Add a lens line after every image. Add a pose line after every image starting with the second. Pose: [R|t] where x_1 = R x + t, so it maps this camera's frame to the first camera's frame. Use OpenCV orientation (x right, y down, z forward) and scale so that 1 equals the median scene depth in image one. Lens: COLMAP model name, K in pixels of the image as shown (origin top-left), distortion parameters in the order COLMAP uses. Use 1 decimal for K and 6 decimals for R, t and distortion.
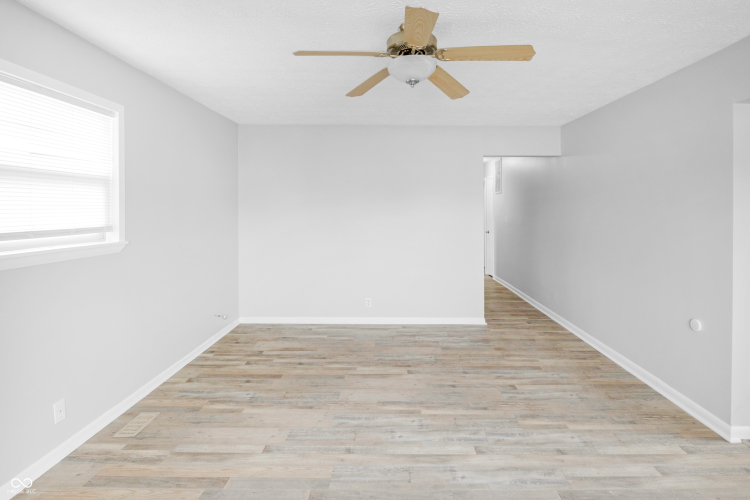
lens RADIAL K [[389.3, 0, 389.1], [0, 389.3, 221.5], [0, 0, 1]] dist [-0.009878, 0.000945]
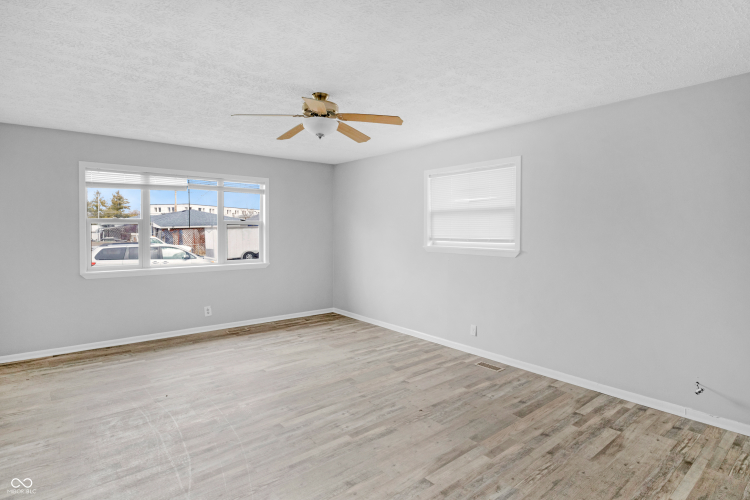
lens RADIAL K [[389.3, 0, 378.8], [0, 389.3, 252.6], [0, 0, 1]] dist [-0.009878, 0.000945]
pose [[-0.764713, 0.037886, -0.643256, 0.620814], [-0.021300, 0.996238, 0.083997, -0.049623], [0.644019, 0.077935, -0.761030, 1.713199]]
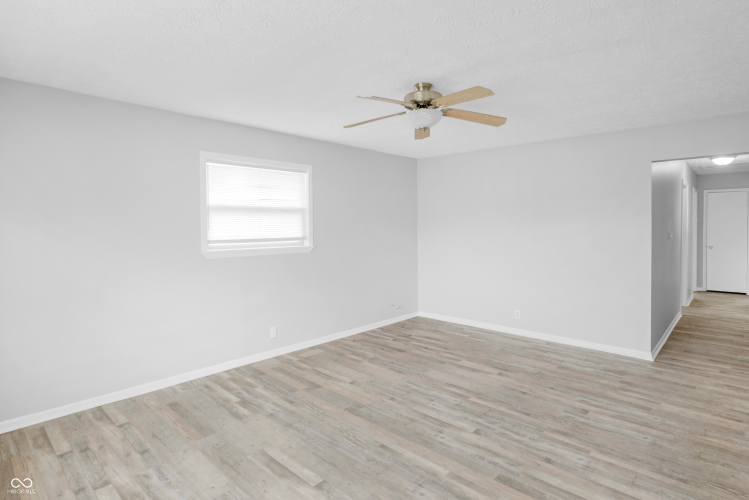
lens RADIAL K [[388.8, 0, 370.6], [0, 388.8, 252.0], [0, 0, 1]] dist [-0.009878, 0.000945]
pose [[0.727675, 0.040918, -0.684701, 0.640402], [-0.015400, 0.998942, 0.043330, -0.000583], [0.685750, -0.020986, 0.727535, -0.055857]]
